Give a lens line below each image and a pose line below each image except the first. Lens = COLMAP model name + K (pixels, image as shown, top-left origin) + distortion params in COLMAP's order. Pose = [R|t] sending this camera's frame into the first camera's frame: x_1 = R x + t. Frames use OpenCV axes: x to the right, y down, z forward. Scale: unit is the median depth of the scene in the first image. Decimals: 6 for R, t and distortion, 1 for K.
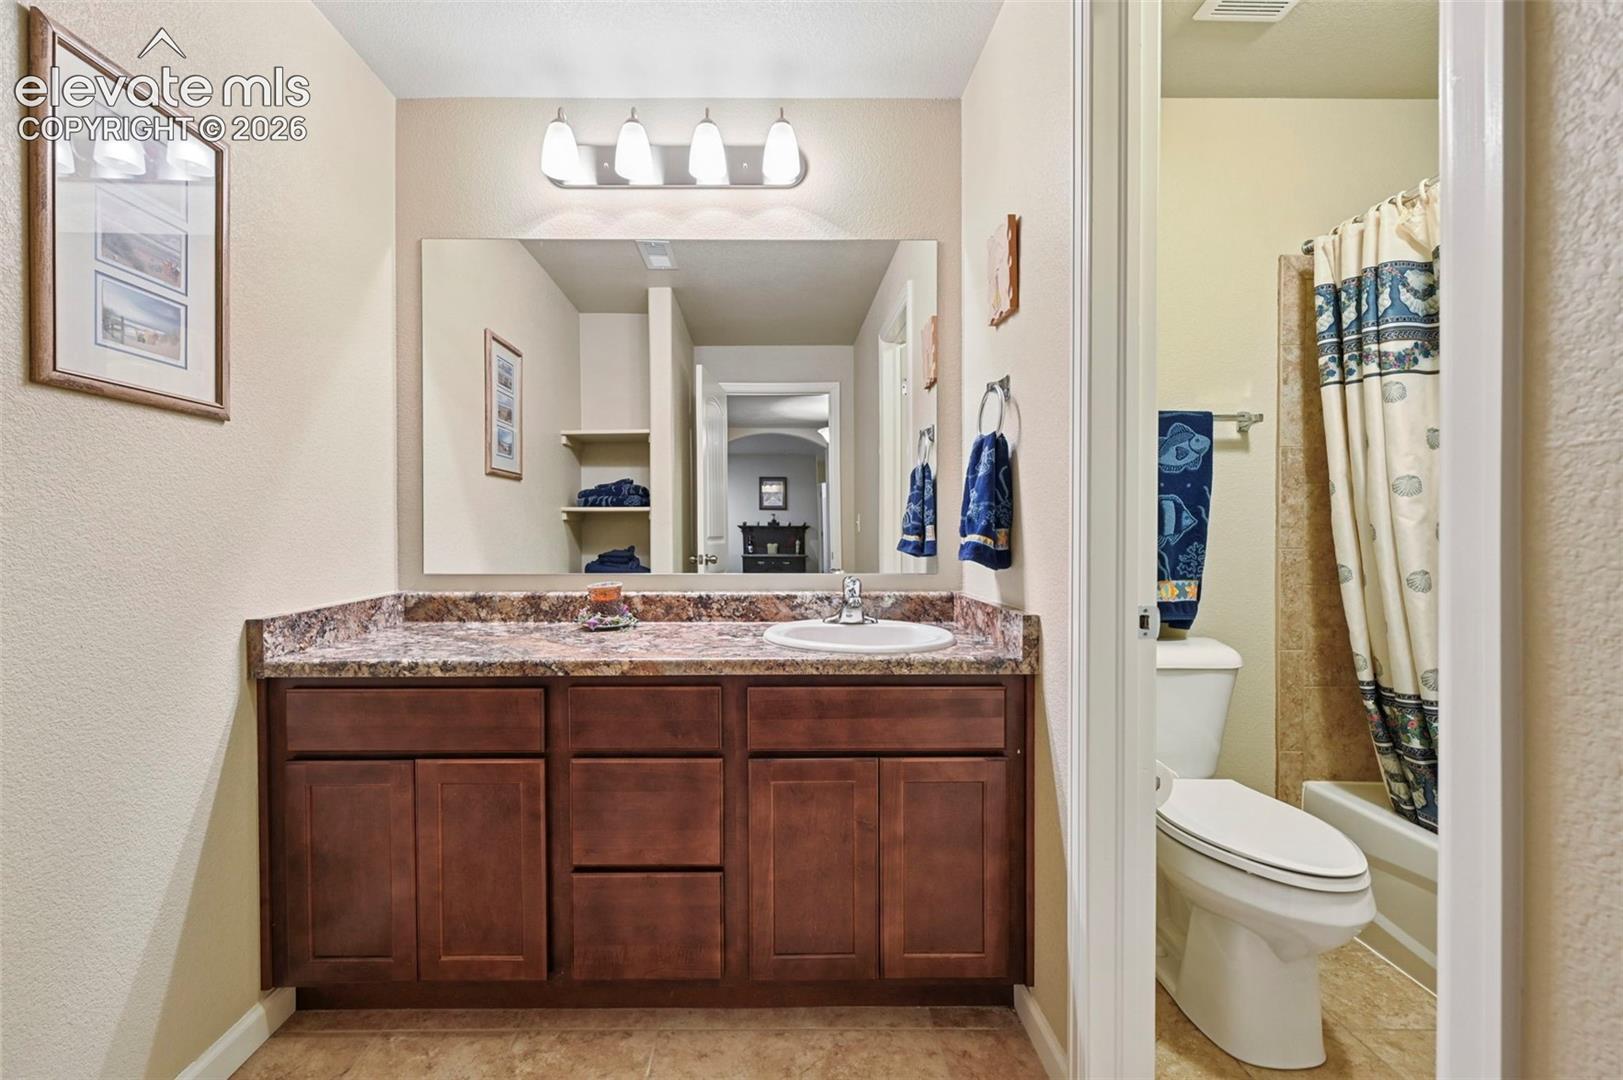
lens RADIAL K [[638.3, 0, 809.5], [0, 638.3, 534.9], [0, 0, 1]] dist [-0.000527, -0.000001]
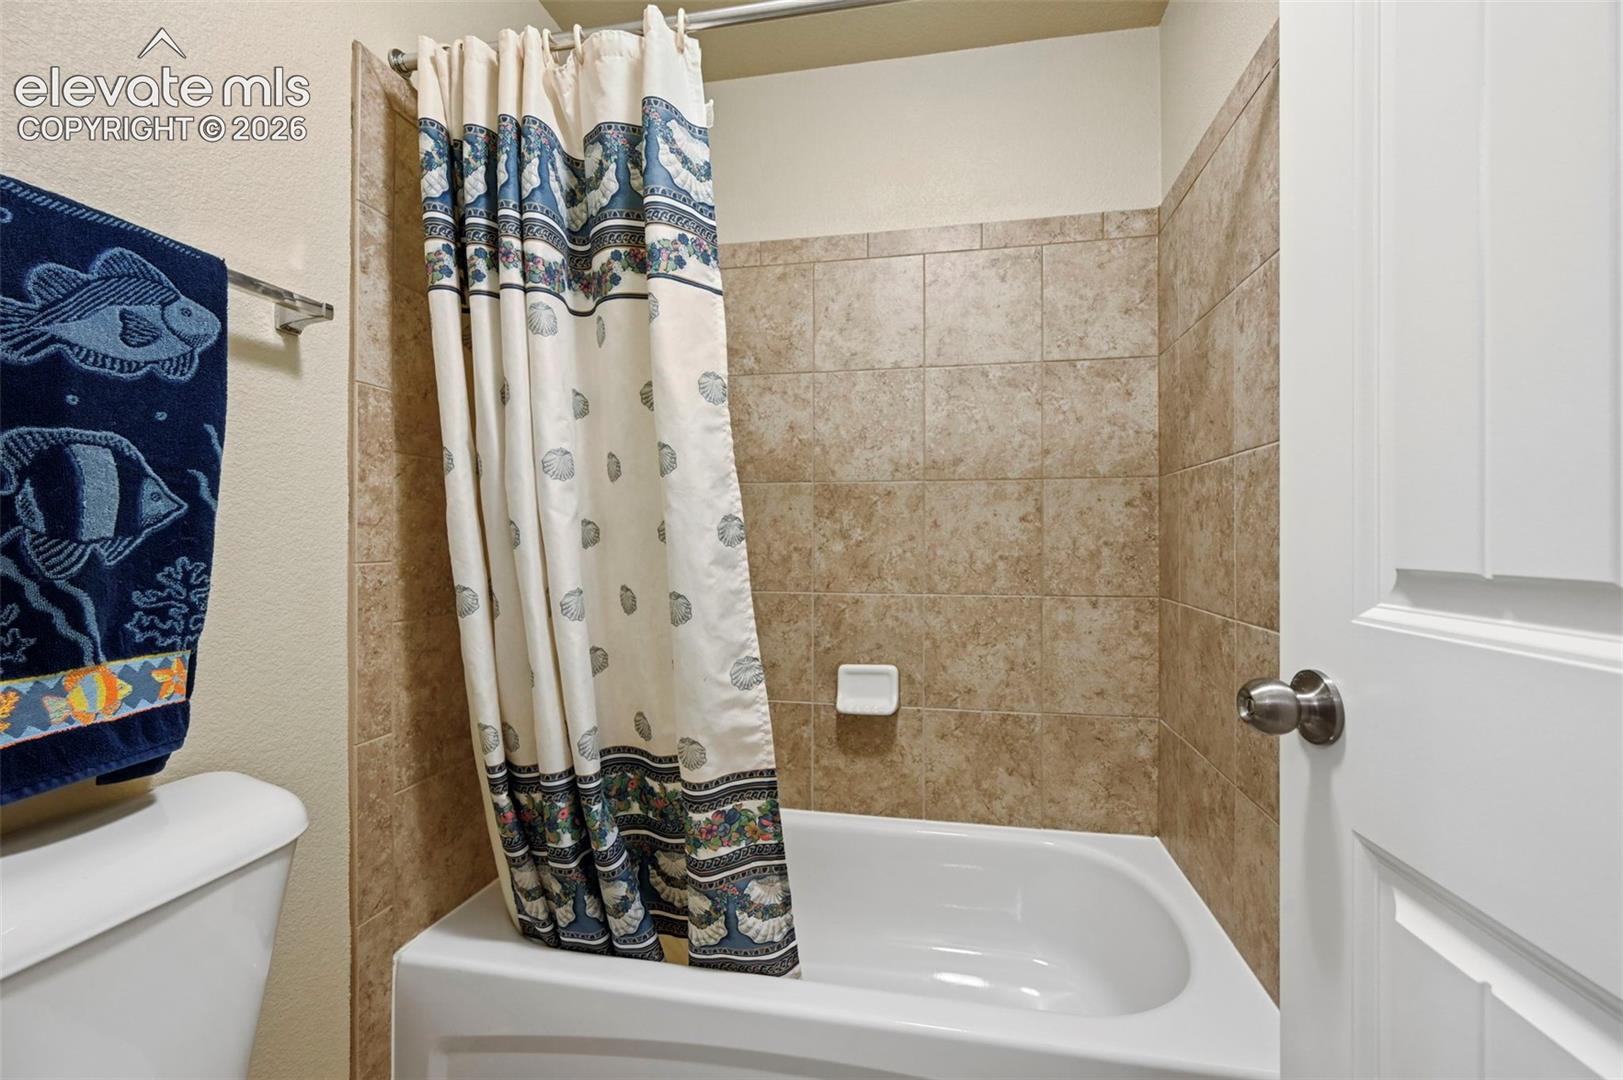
lens RADIAL K [[638.3, 0, 809.5], [0, 638.3, 534.9], [0, 0, 1]] dist [-0.000527, -0.000001]
pose [[0.212687, 0.001979, 0.977118, 0.294425], [0.006805, 0.999971, -0.003506, 0.001345], [-0.977097, 0.007395, 0.212667, 0.526708]]
